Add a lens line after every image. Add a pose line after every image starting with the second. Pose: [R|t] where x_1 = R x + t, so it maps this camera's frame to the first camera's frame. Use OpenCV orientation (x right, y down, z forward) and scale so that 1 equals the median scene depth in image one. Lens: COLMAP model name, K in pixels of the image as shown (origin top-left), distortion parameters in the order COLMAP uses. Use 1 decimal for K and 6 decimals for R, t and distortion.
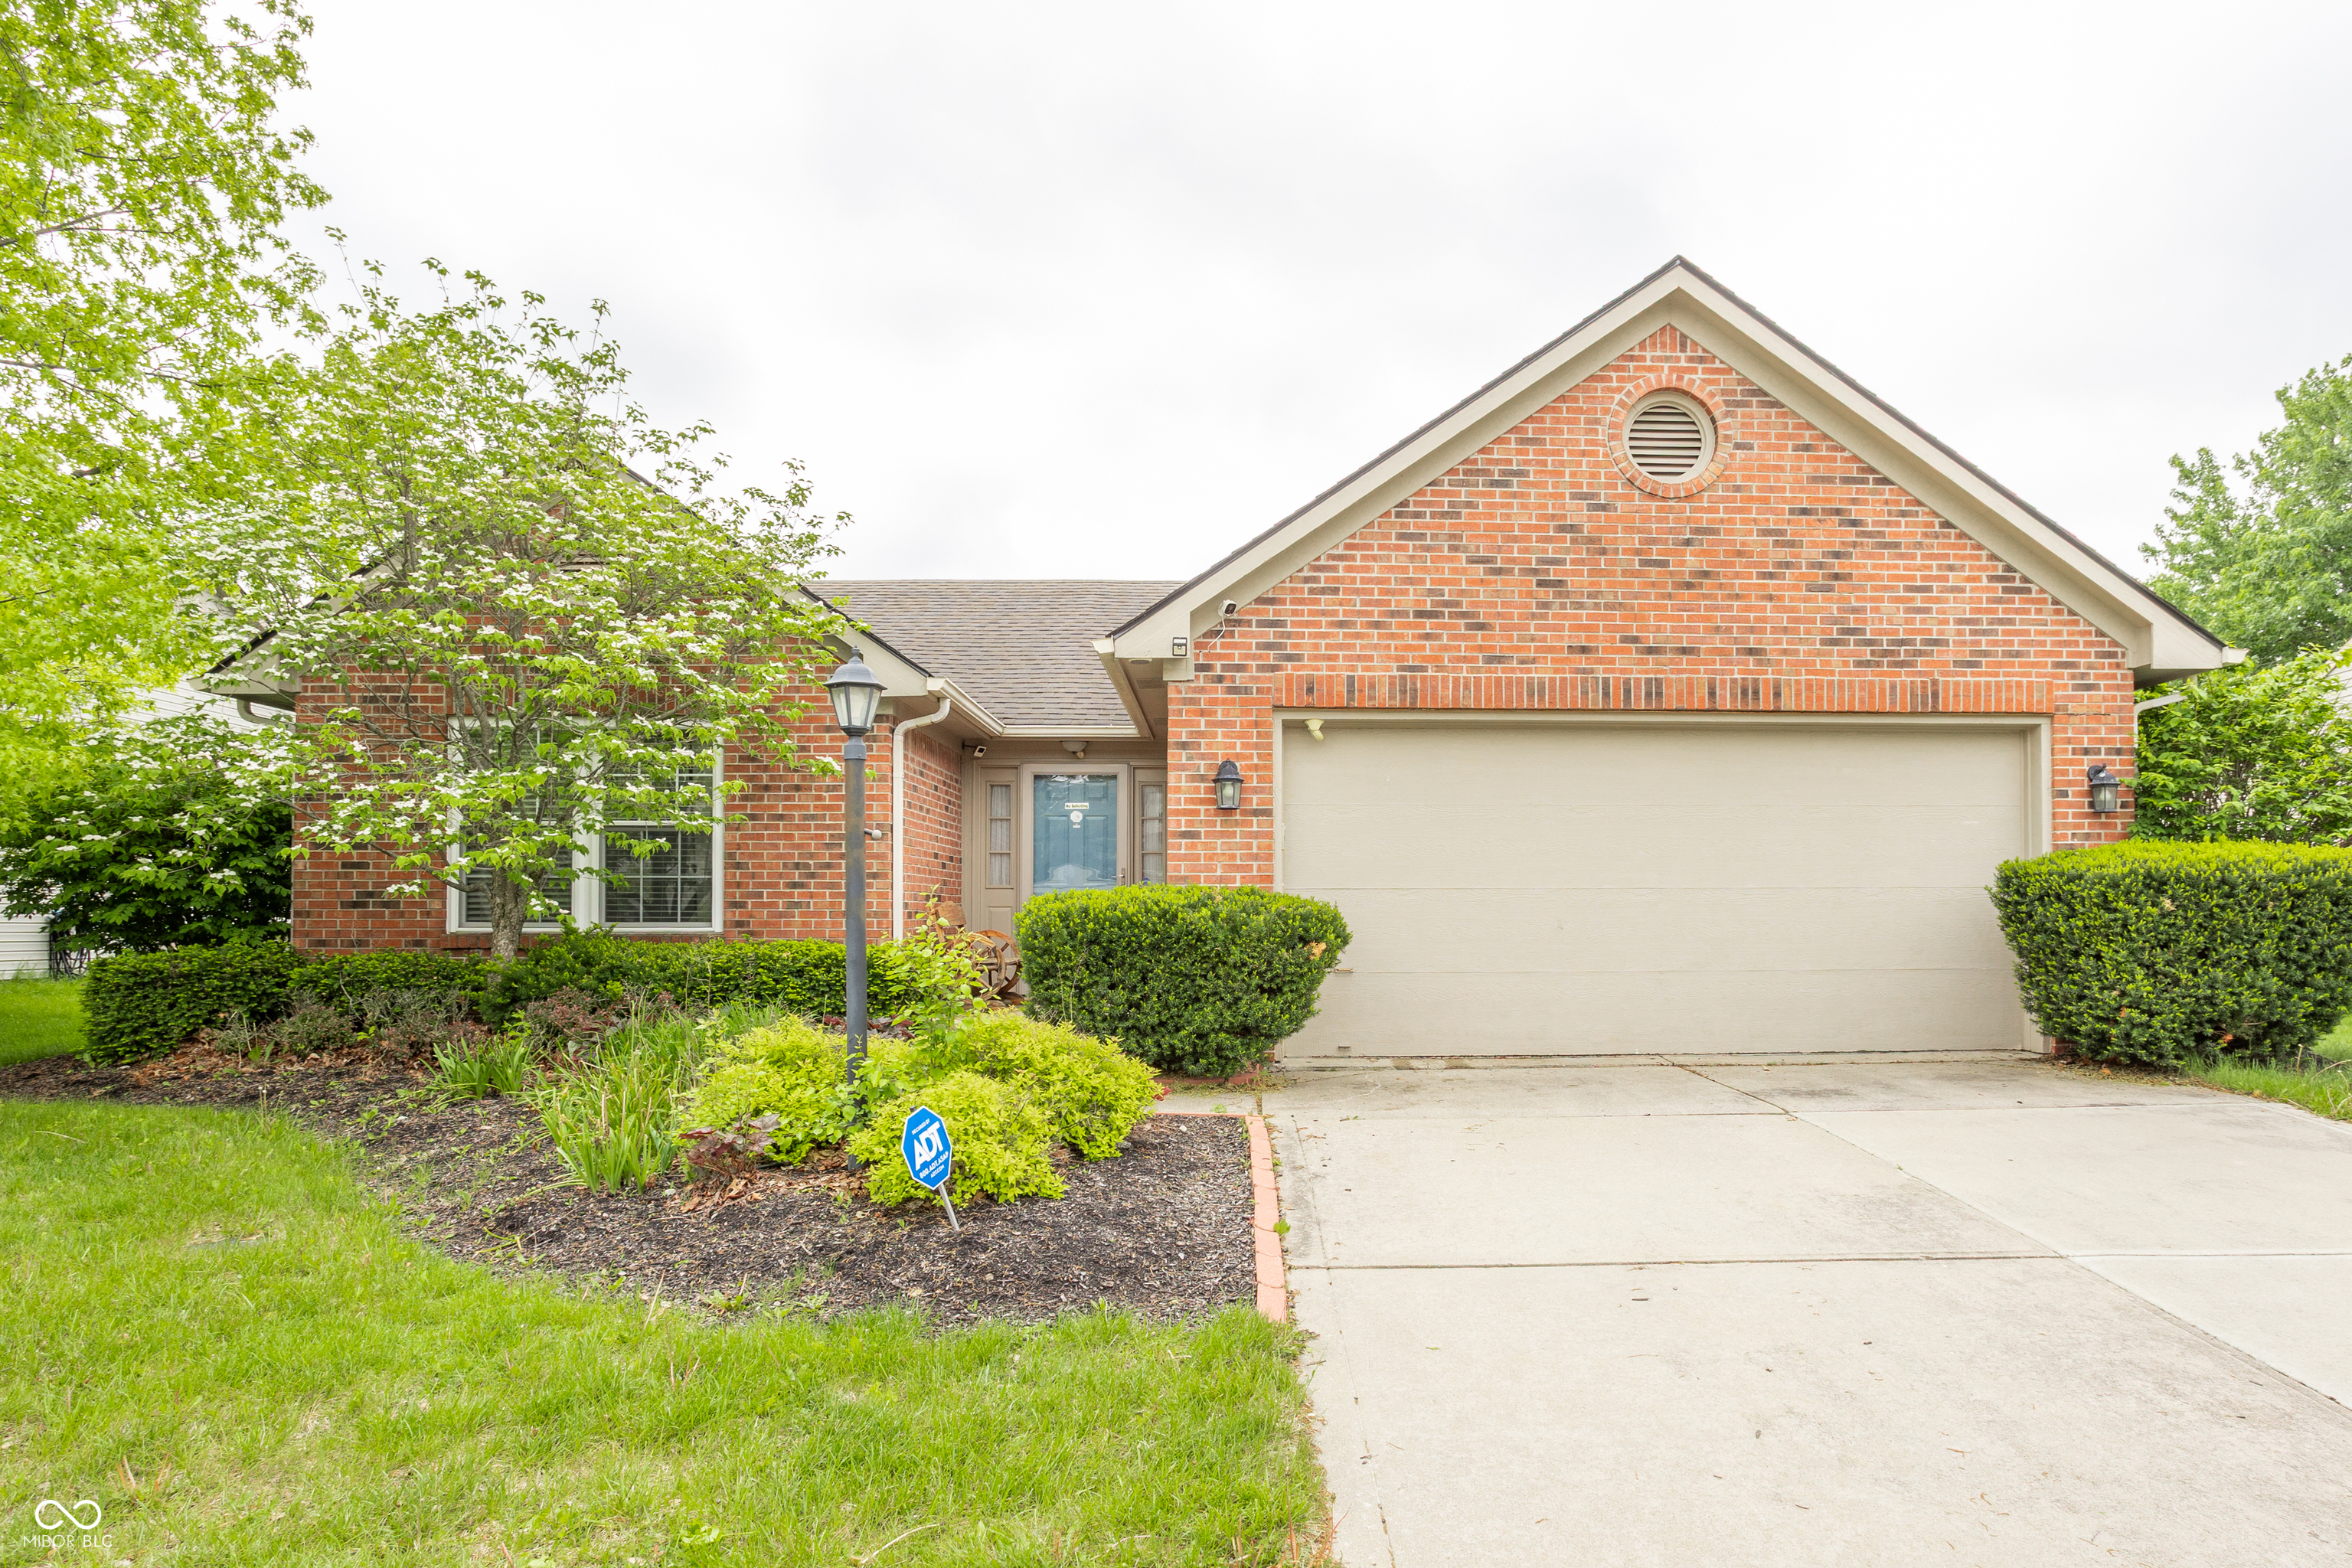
lens RADIAL K [[1049.5, 0, 1176.0], [0, 1049.5, 784.0], [0, 0, 1]] dist [-0.008468, 0.000714]
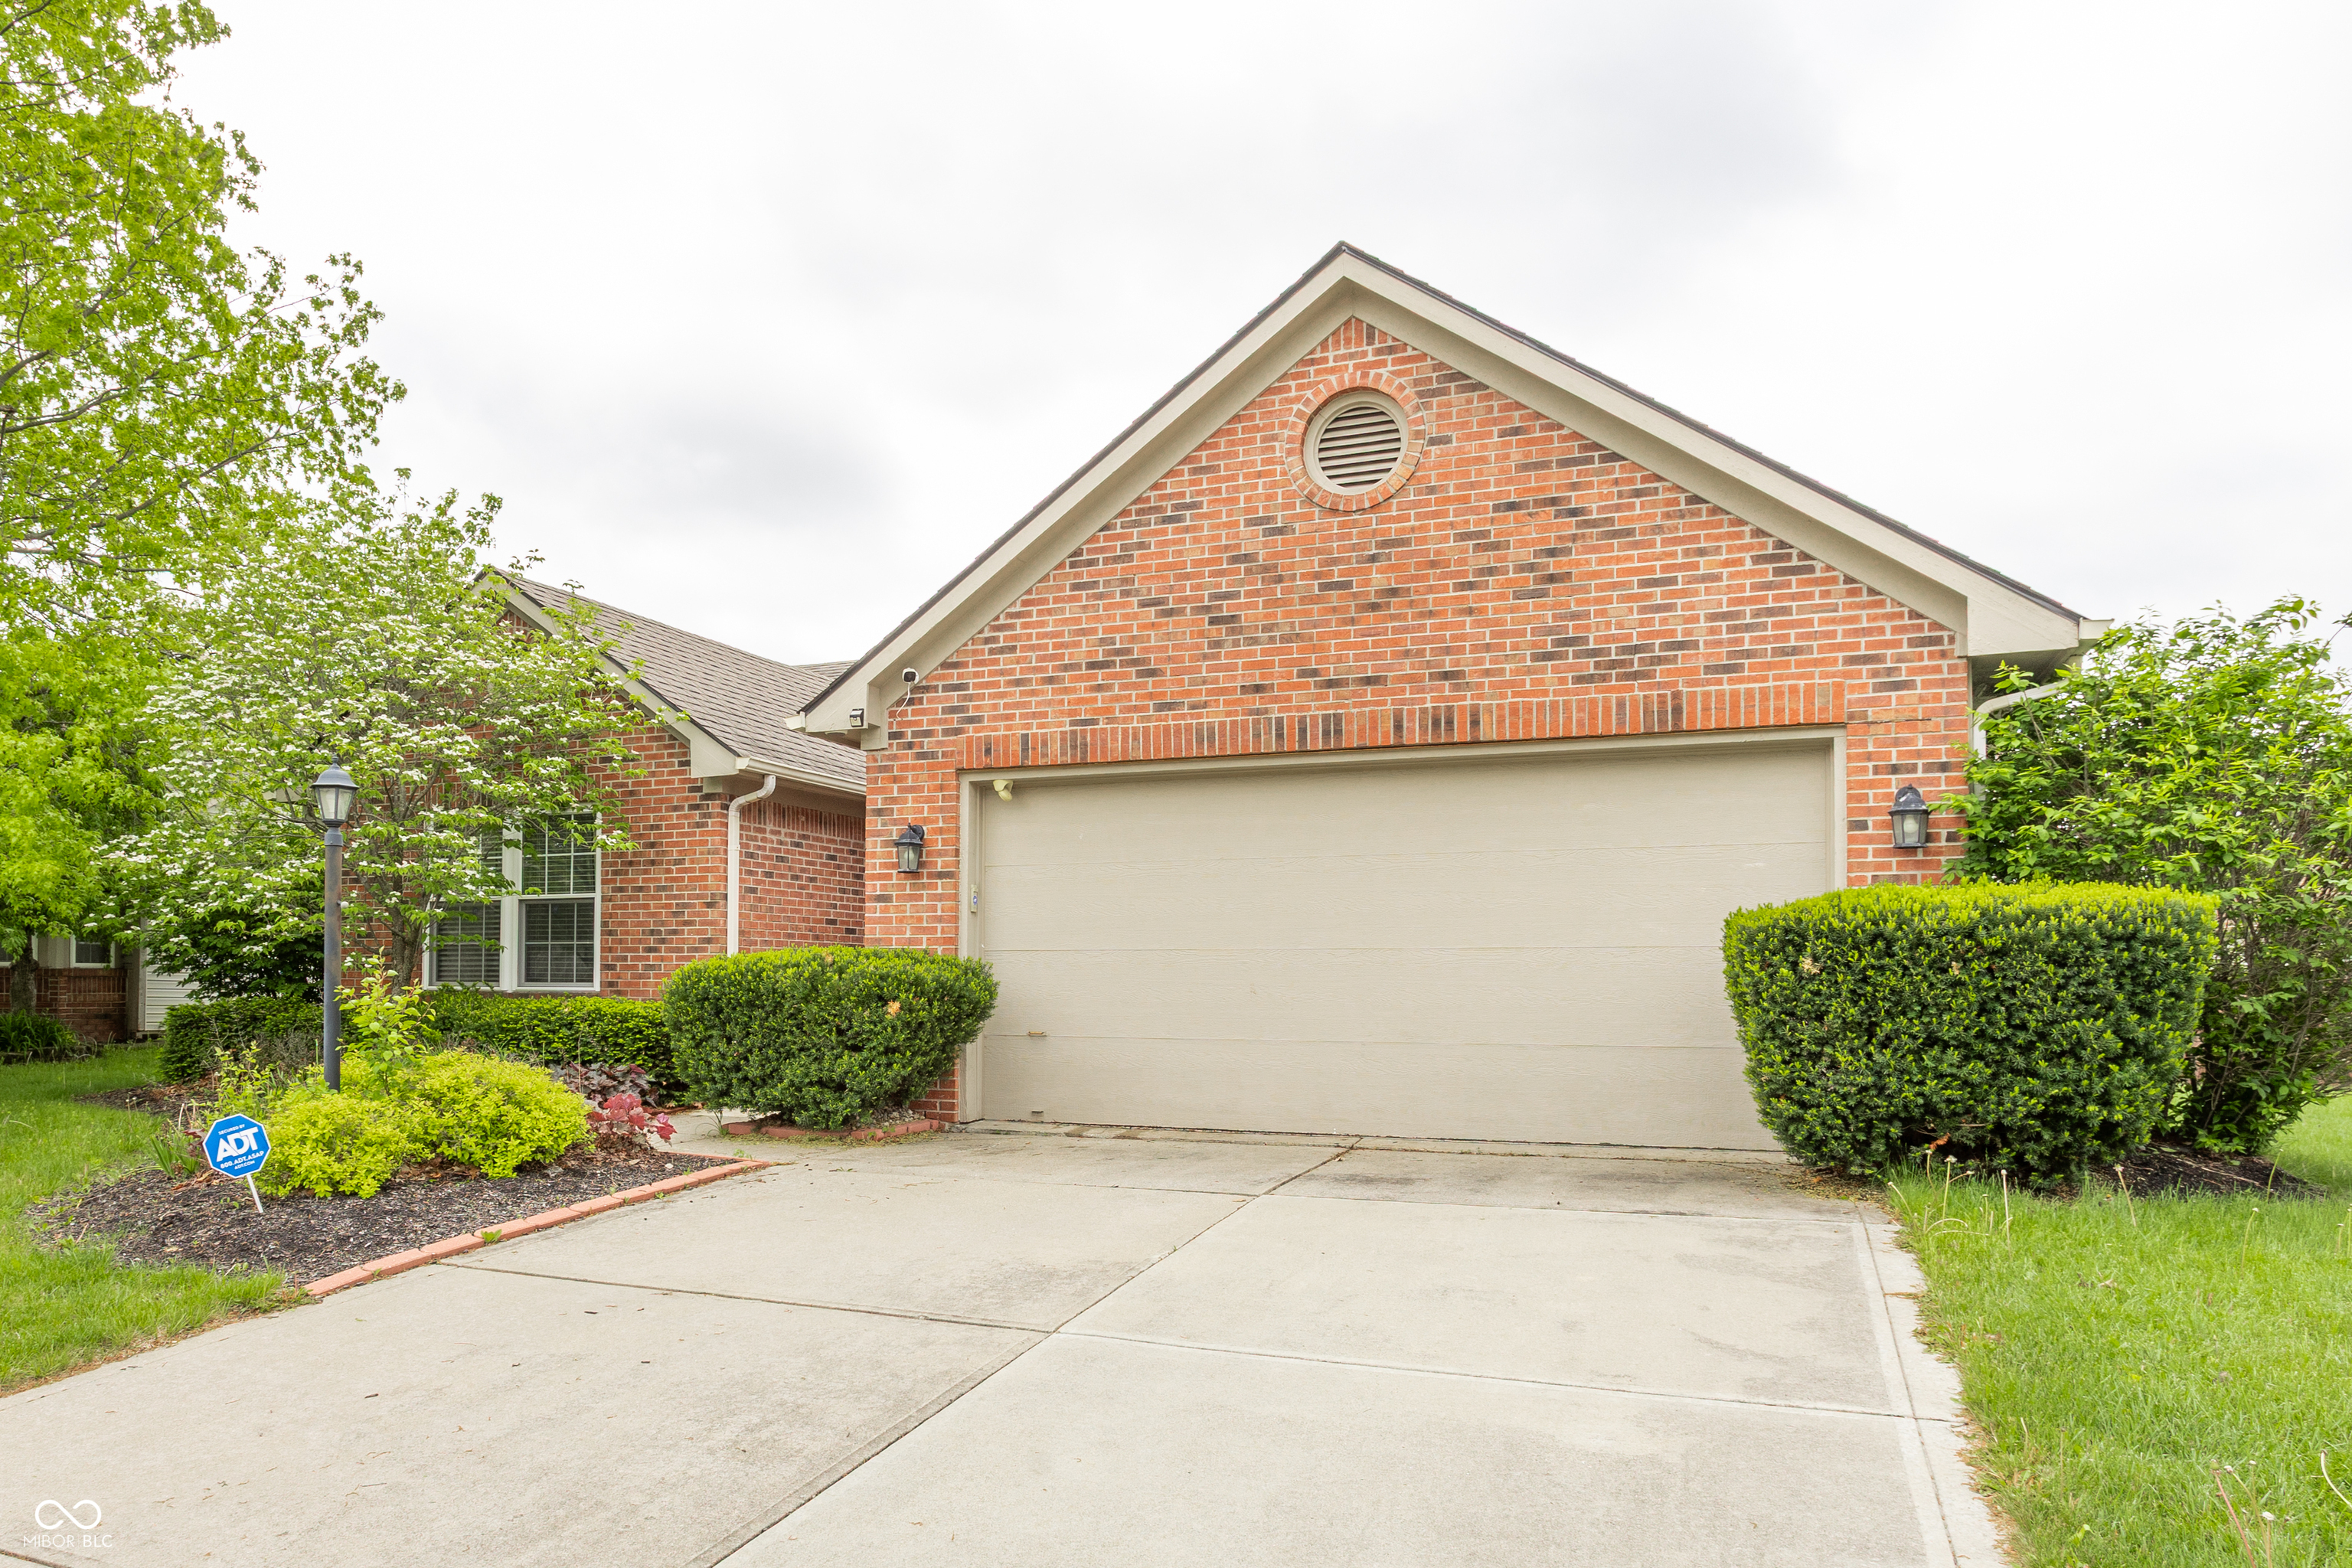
lens RADIAL K [[1156.6, 0, 1176.0], [0, 1156.6, 832.6], [0, 0, 1]] dist [-0.014159, -0.000124]
pose [[0.943918, -0.037130, -0.328085, 0.646138], [0.034196, 0.999307, -0.014707, 0.010015], [0.328404, 0.002663, 0.944534, 0.021686]]
